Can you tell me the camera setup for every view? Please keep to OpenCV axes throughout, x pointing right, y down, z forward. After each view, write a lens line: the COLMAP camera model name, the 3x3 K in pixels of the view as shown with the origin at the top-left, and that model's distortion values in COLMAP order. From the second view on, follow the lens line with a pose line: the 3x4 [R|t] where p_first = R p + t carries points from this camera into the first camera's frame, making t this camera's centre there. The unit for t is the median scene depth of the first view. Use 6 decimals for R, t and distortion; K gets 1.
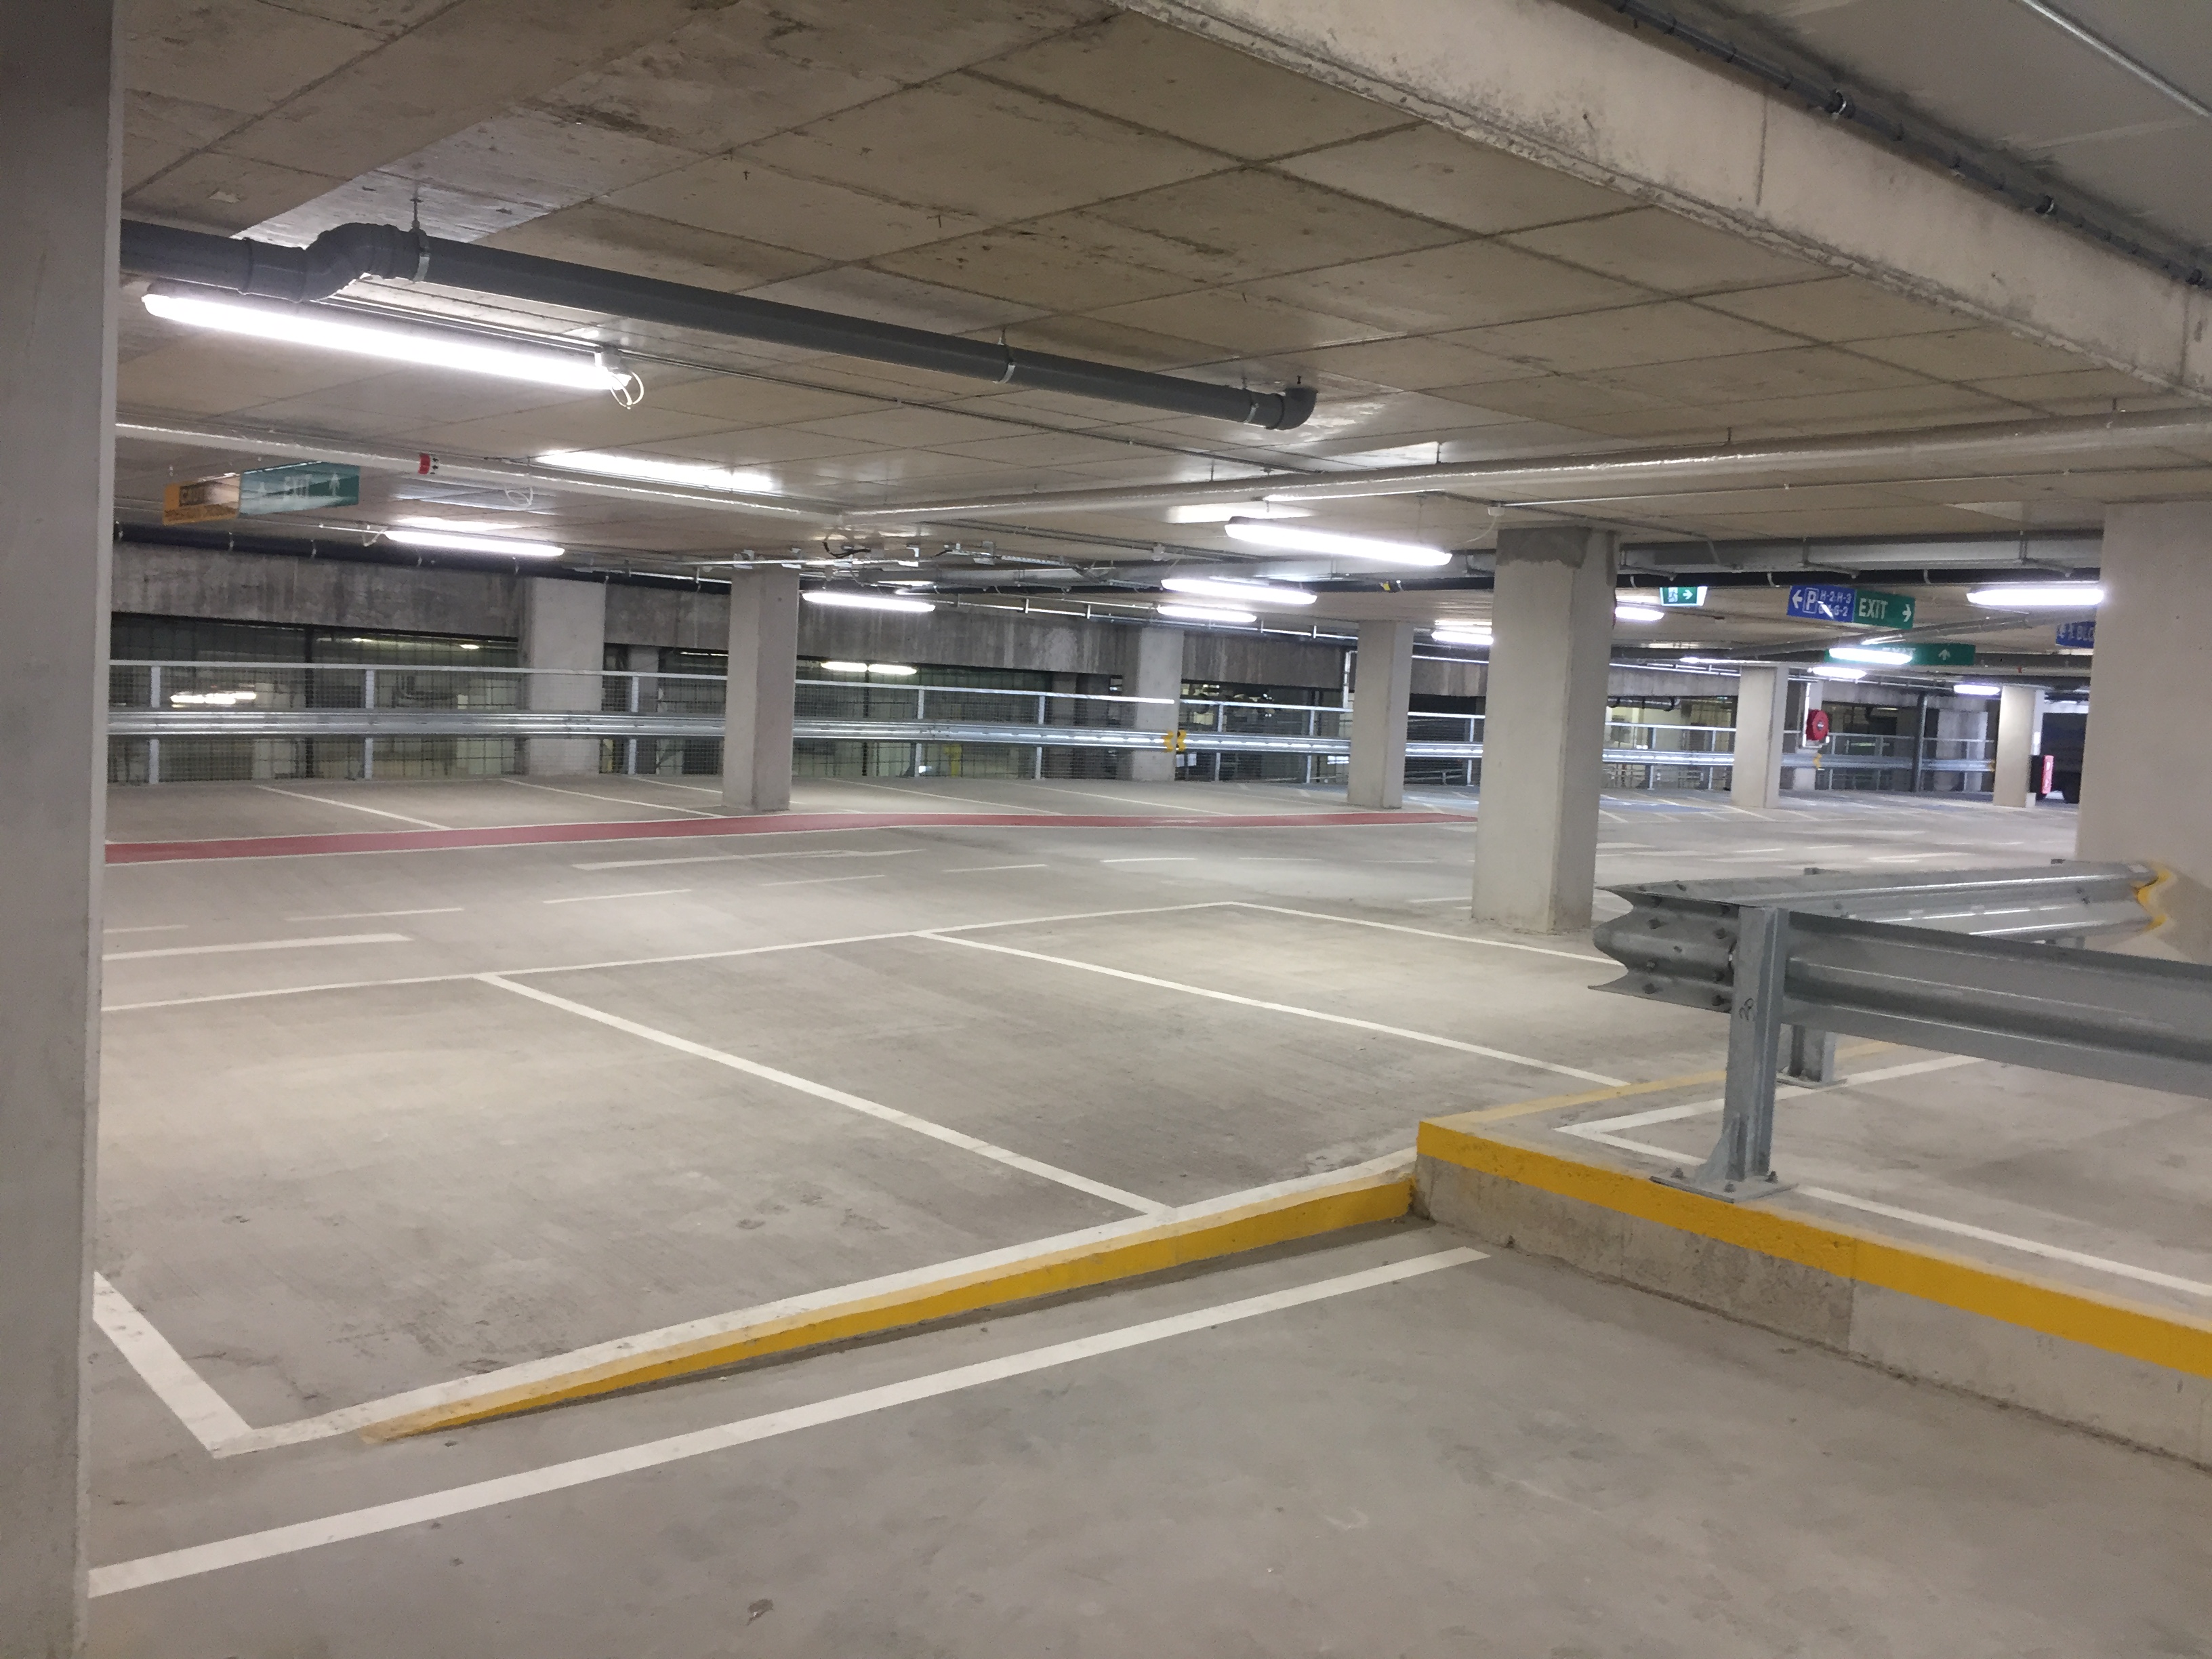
lens RADIAL K [[1889.4, 0, 1100.7], [0, 1889.4, 830.5], [0, 0, 1]] dist [0.058436, -0.002107]
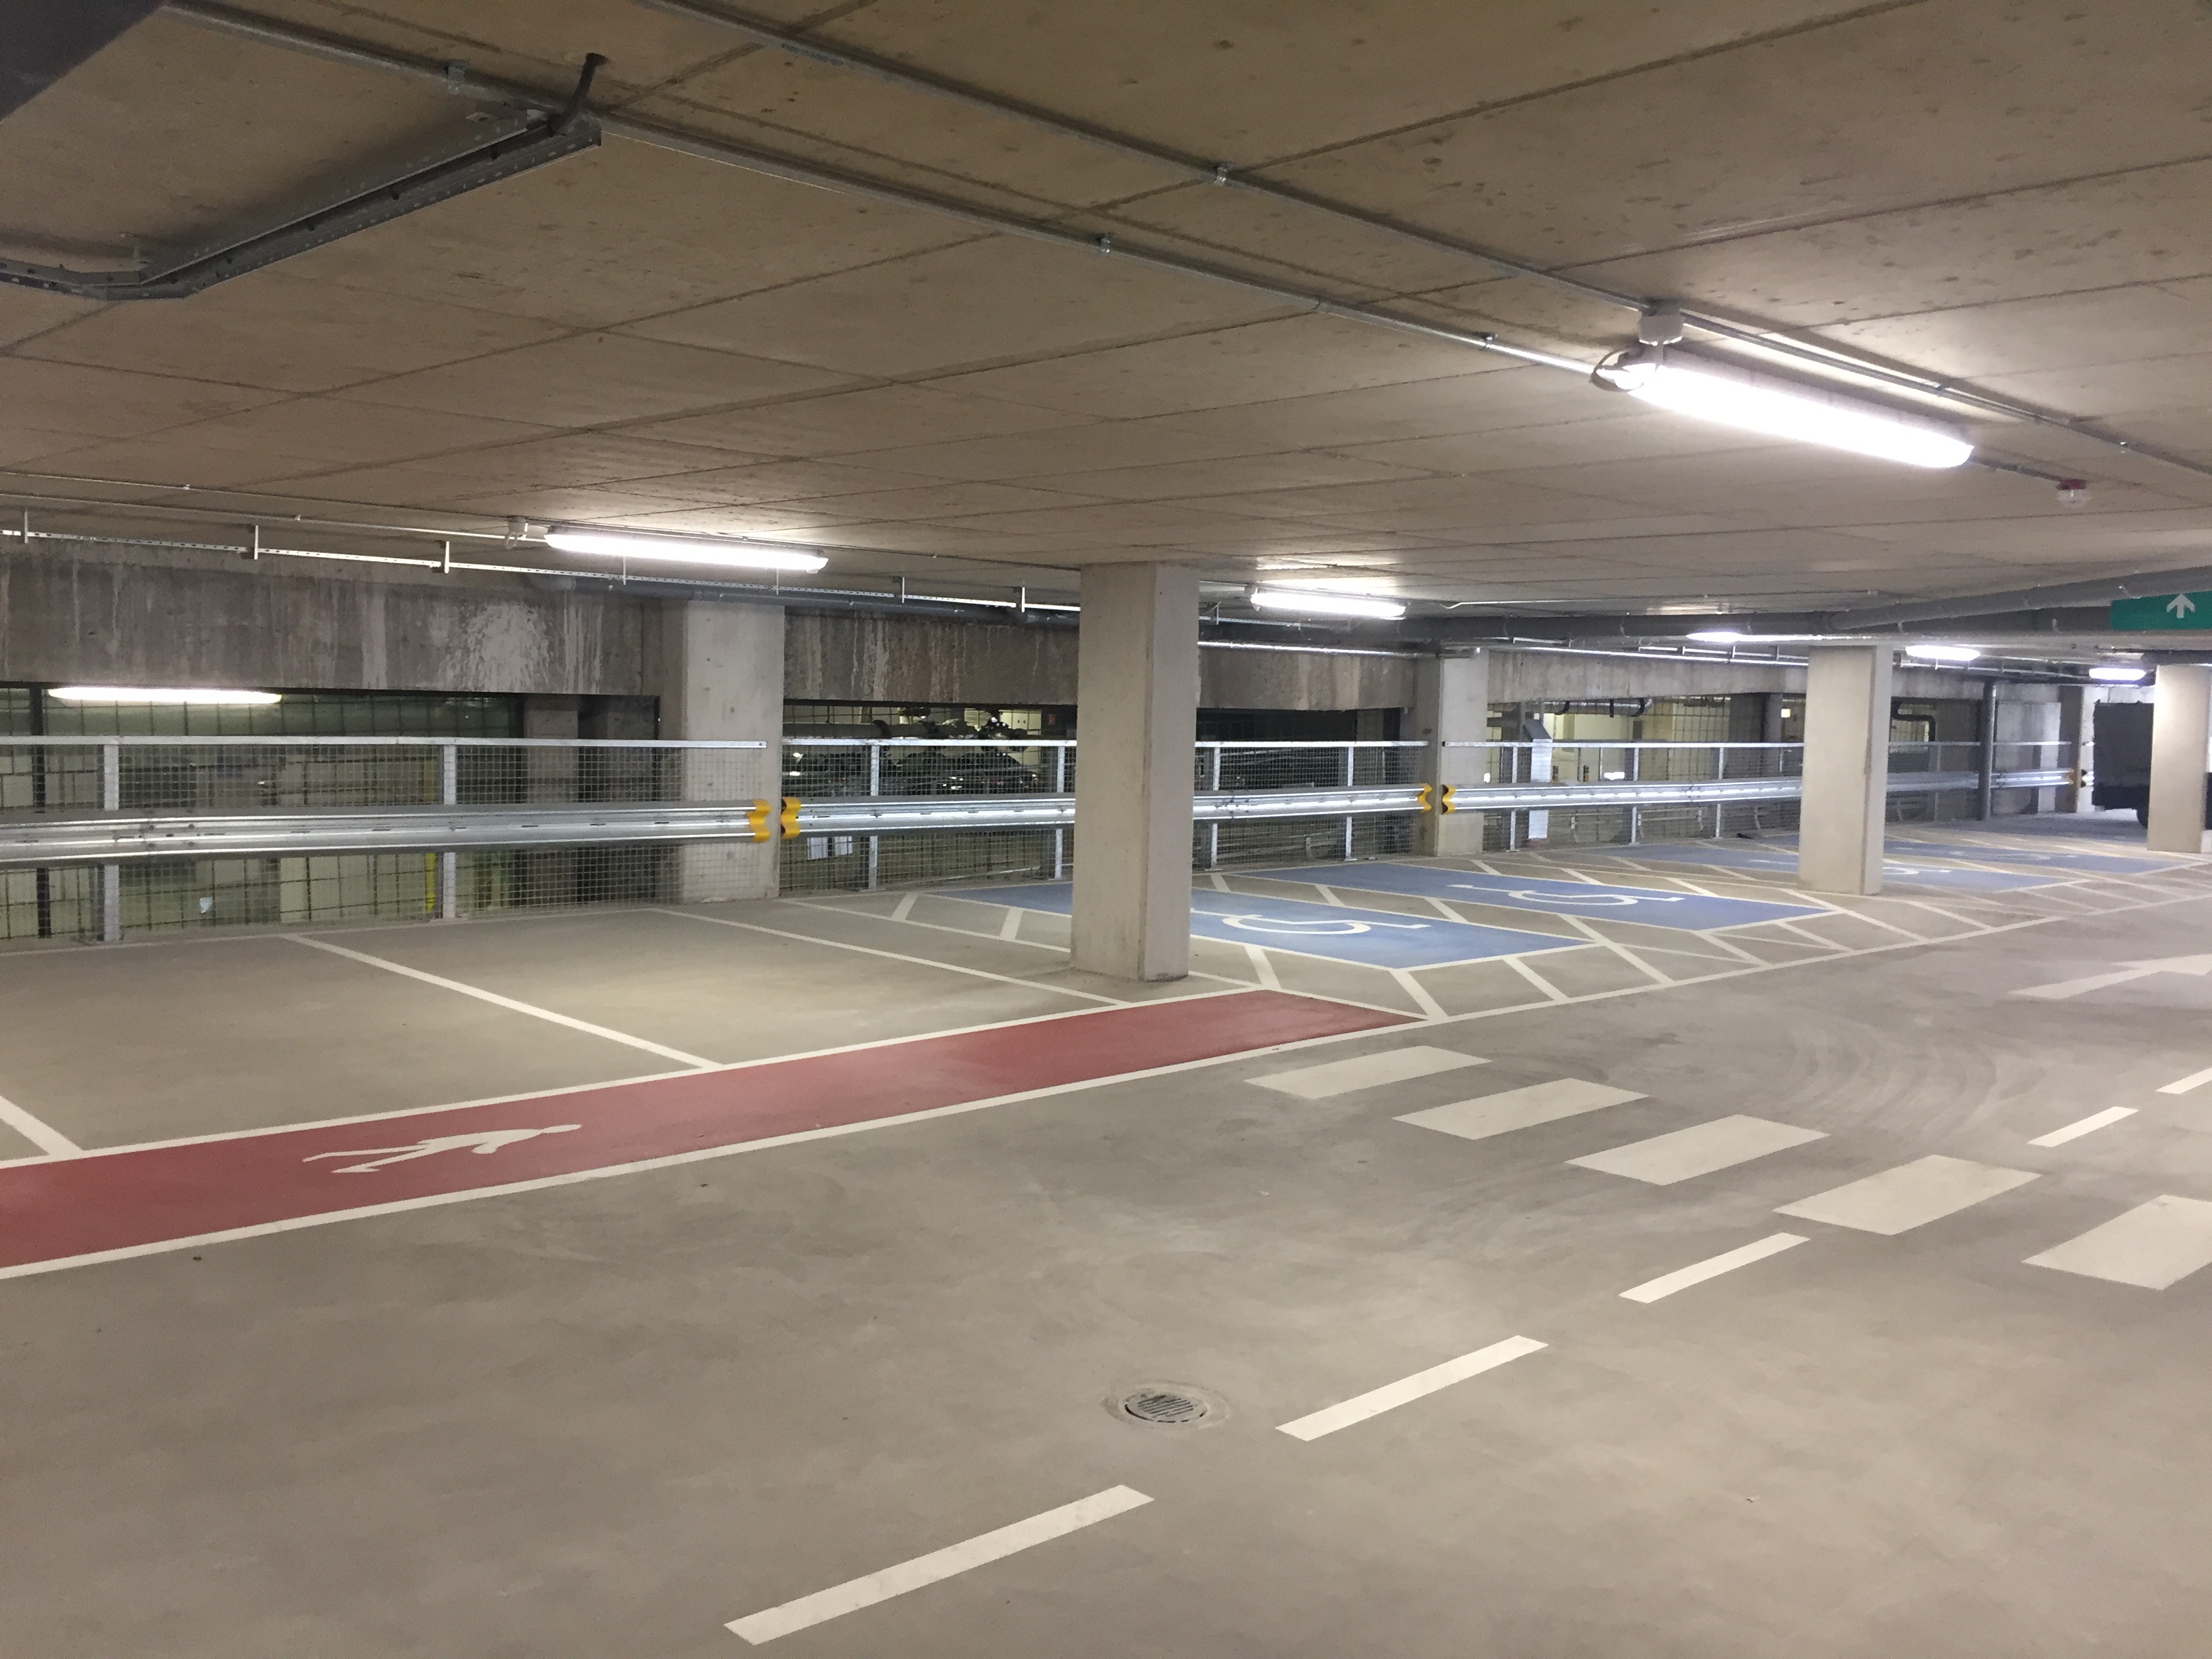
lens RADIAL K [[1889.4, 0, 1108.9], [0, 1889.4, 826.1], [0, 0, 1]] dist [0.058436, -0.002107]
pose [[0.997907, -0.032871, 0.055694, 0.101261], [0.033048, 0.999451, -0.002258, -0.041599], [-0.055590, 0.004094, 0.998445, 0.479105]]
